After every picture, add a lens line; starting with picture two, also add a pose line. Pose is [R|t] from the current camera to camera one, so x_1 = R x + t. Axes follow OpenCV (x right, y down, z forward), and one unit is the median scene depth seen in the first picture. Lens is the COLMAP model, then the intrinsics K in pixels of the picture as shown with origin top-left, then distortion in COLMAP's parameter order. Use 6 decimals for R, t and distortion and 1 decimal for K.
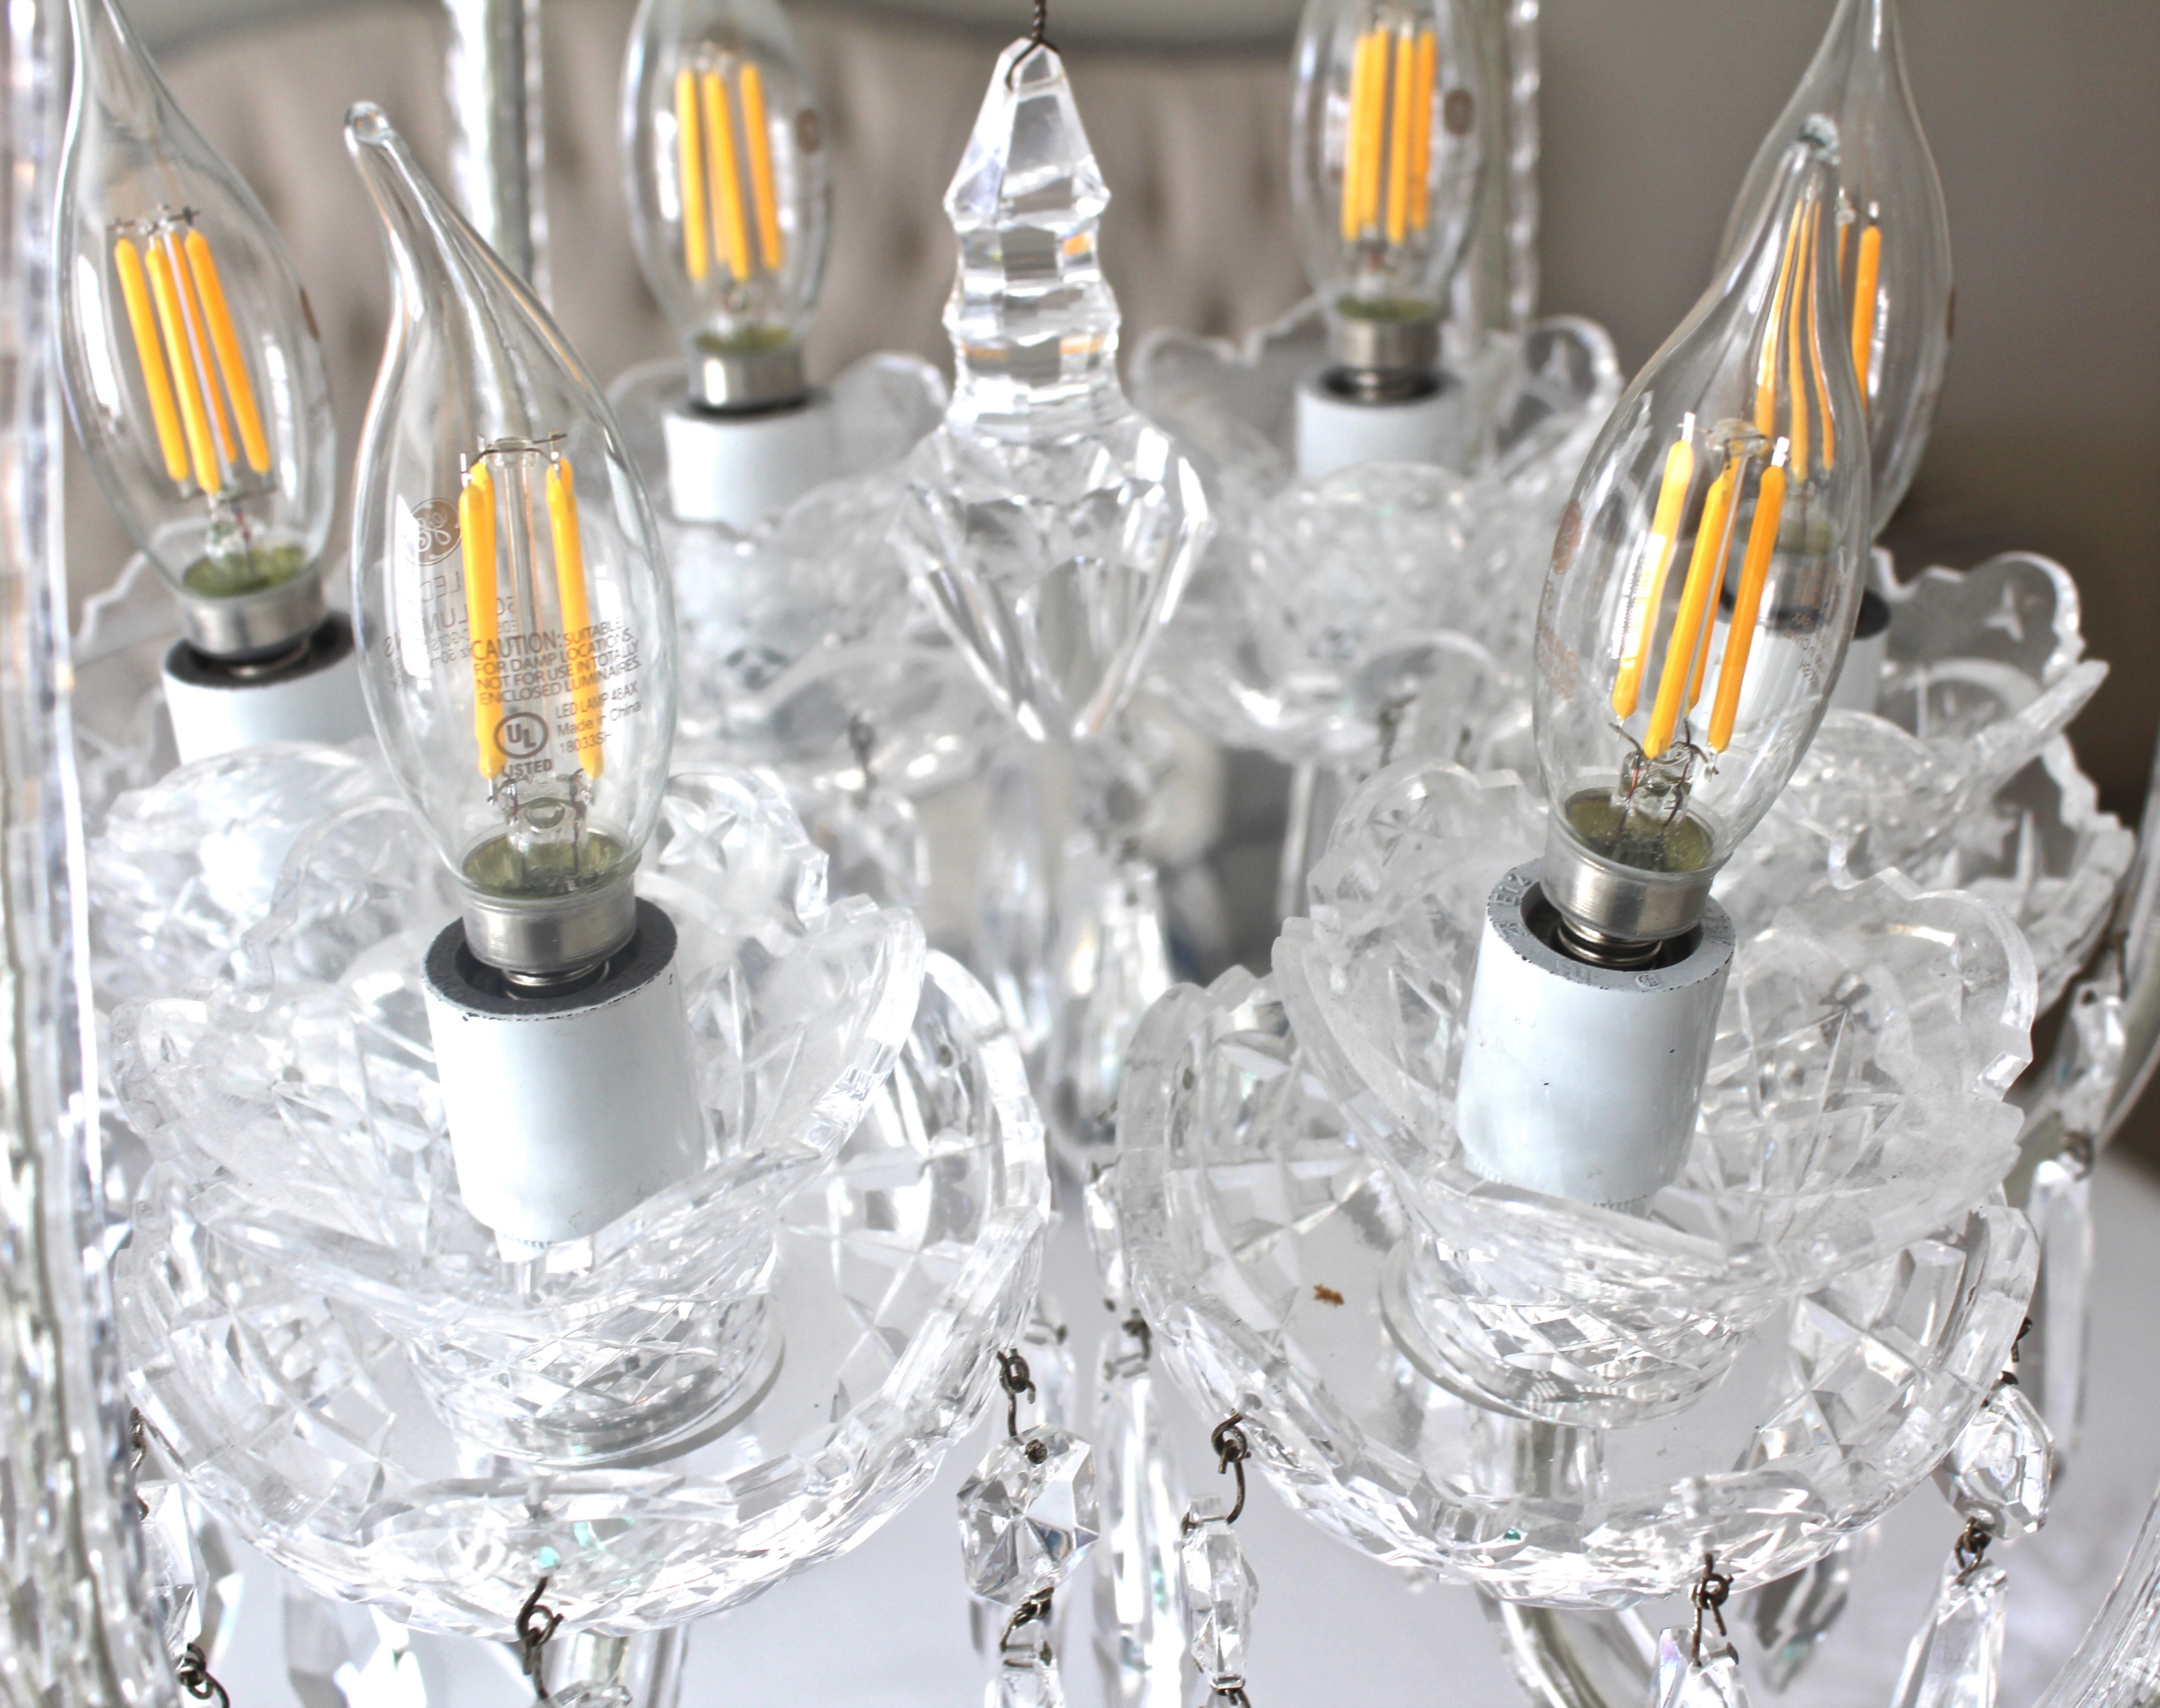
lens RADIAL K [[2627.3, 0, 1080.0], [0, 2627.3, 854.0], [0, 0, 1]] dist [0.034088, -0.030010]
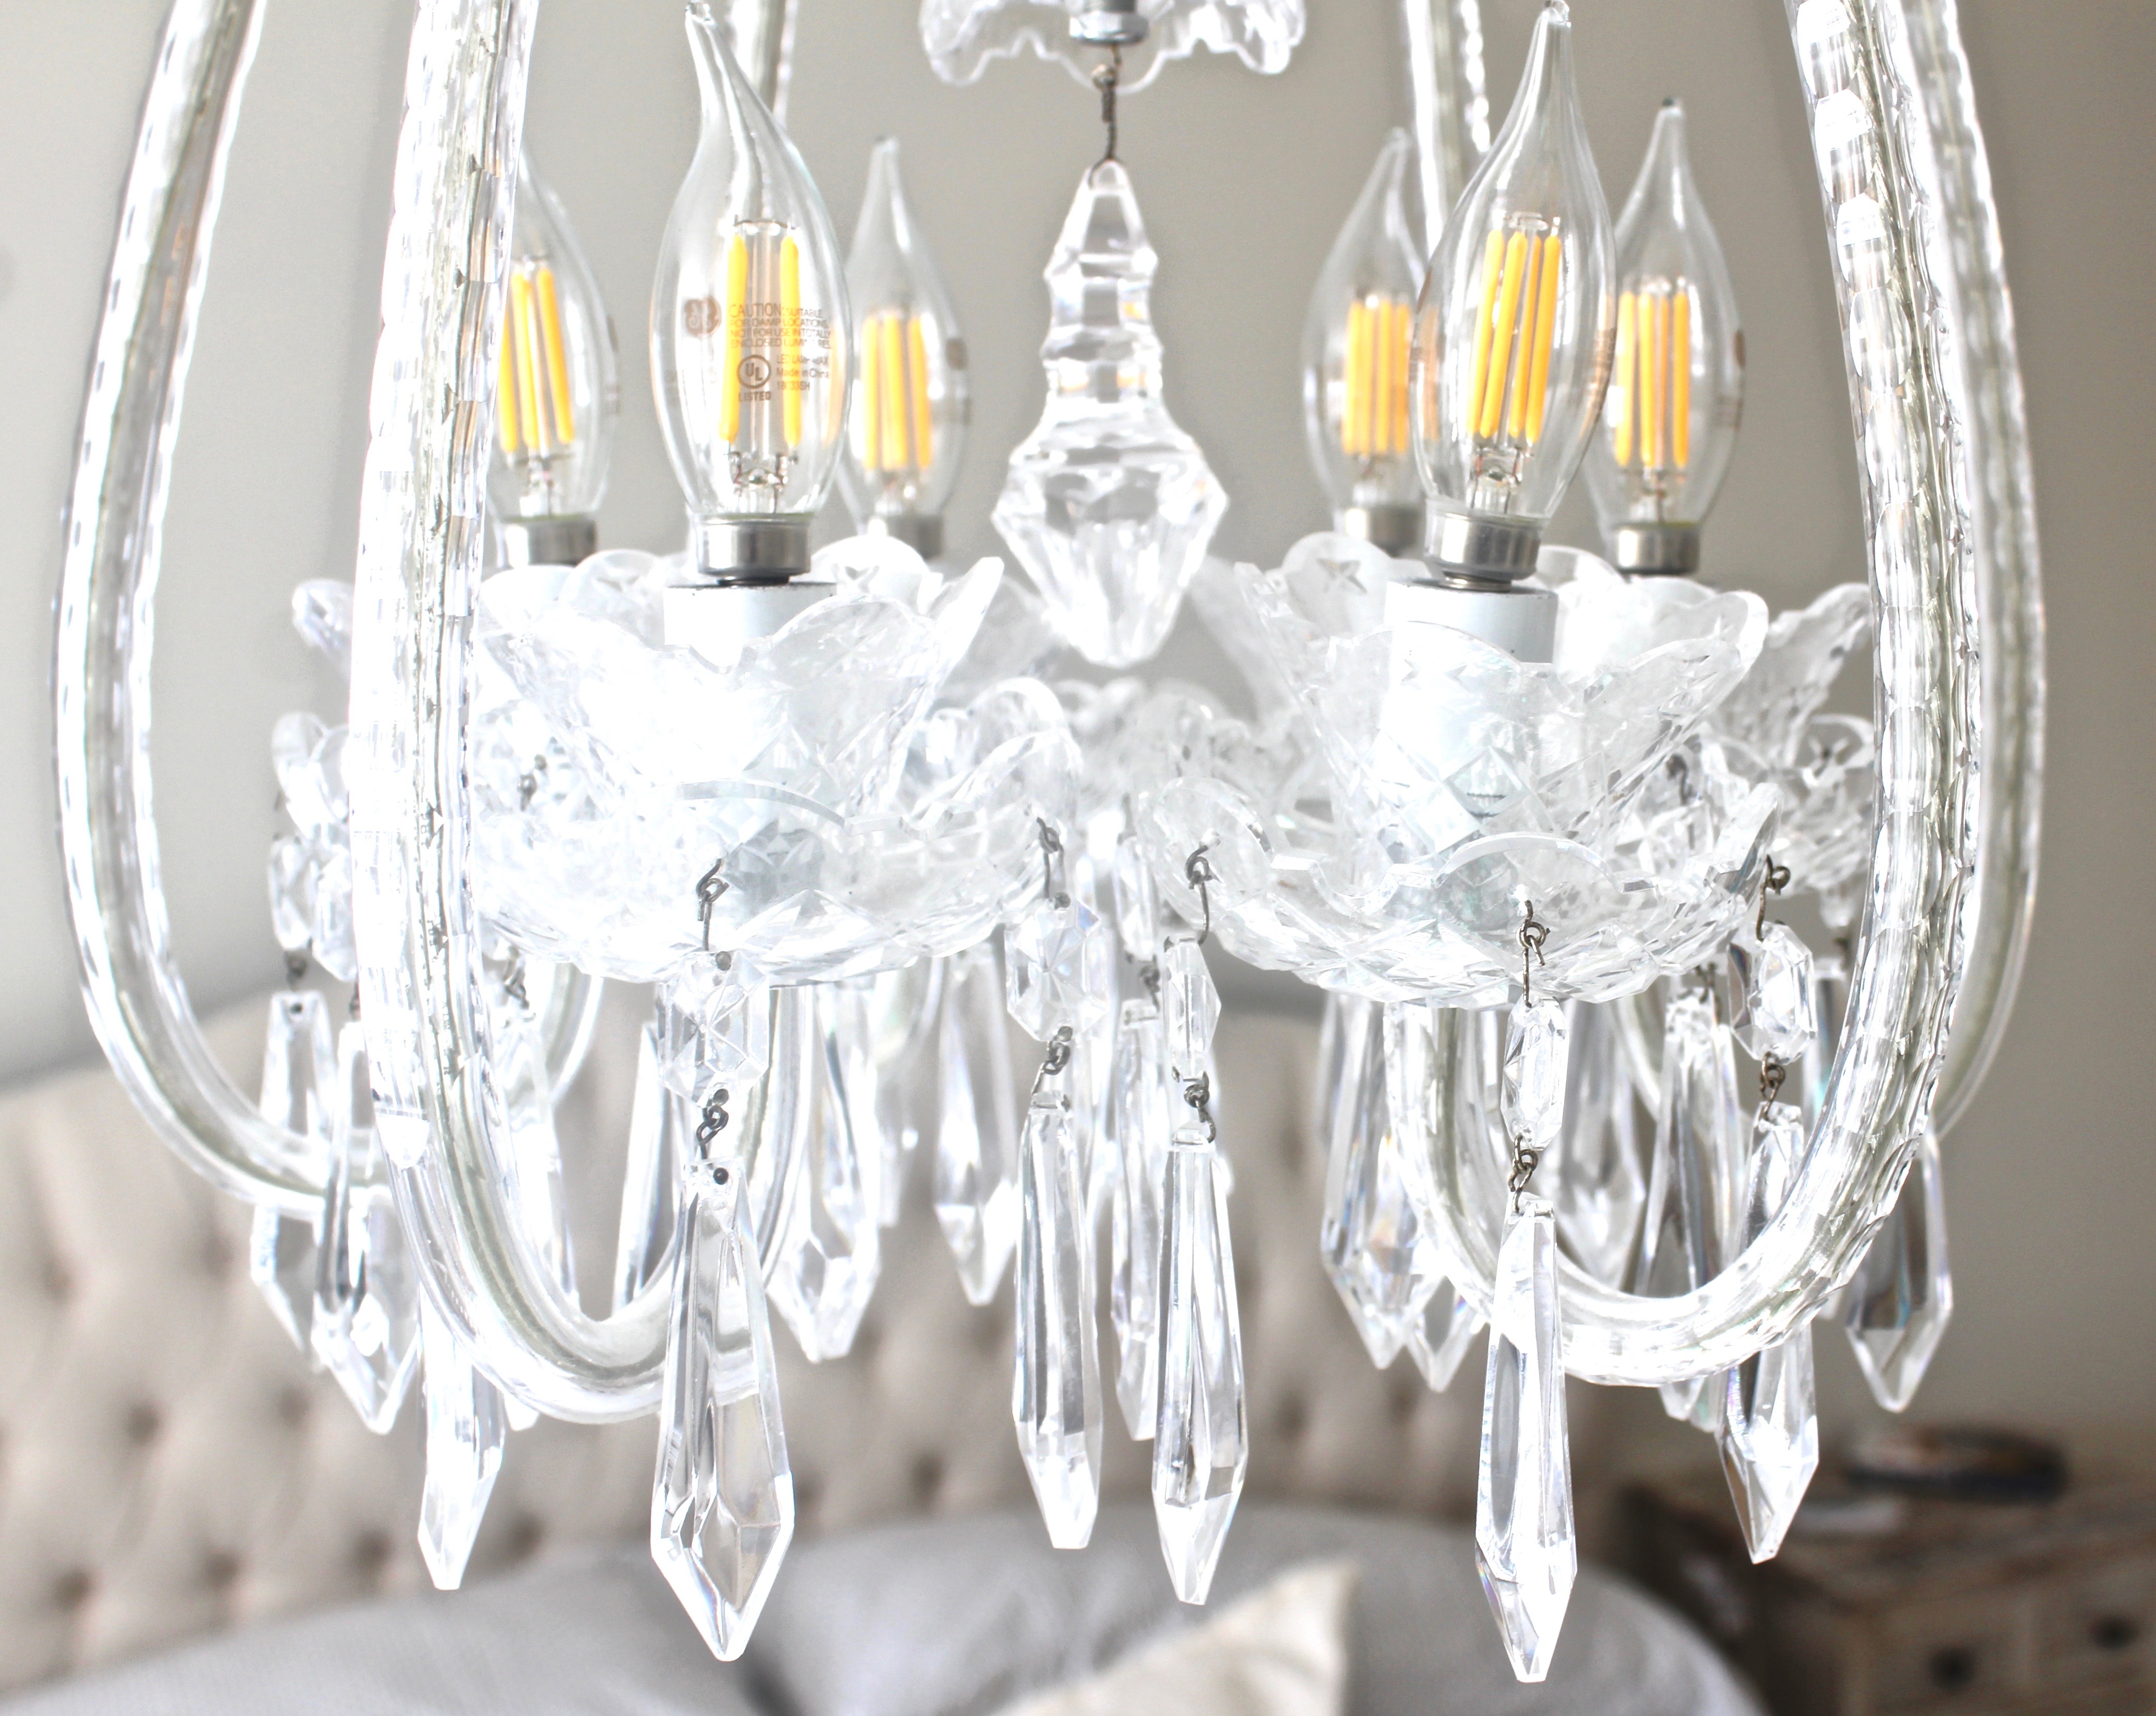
lens RADIAL K [[2622.4, 0, 1078.0], [0, 2622.4, 858.0], [0, 0, 1]] dist [0.034088, -0.030010]
pose [[0.998044, 0.025019, -0.057290, 0.062640], [-0.044510, 0.927887, -0.370196, 0.635019], [0.043896, 0.372022, 0.927185, -0.268448]]
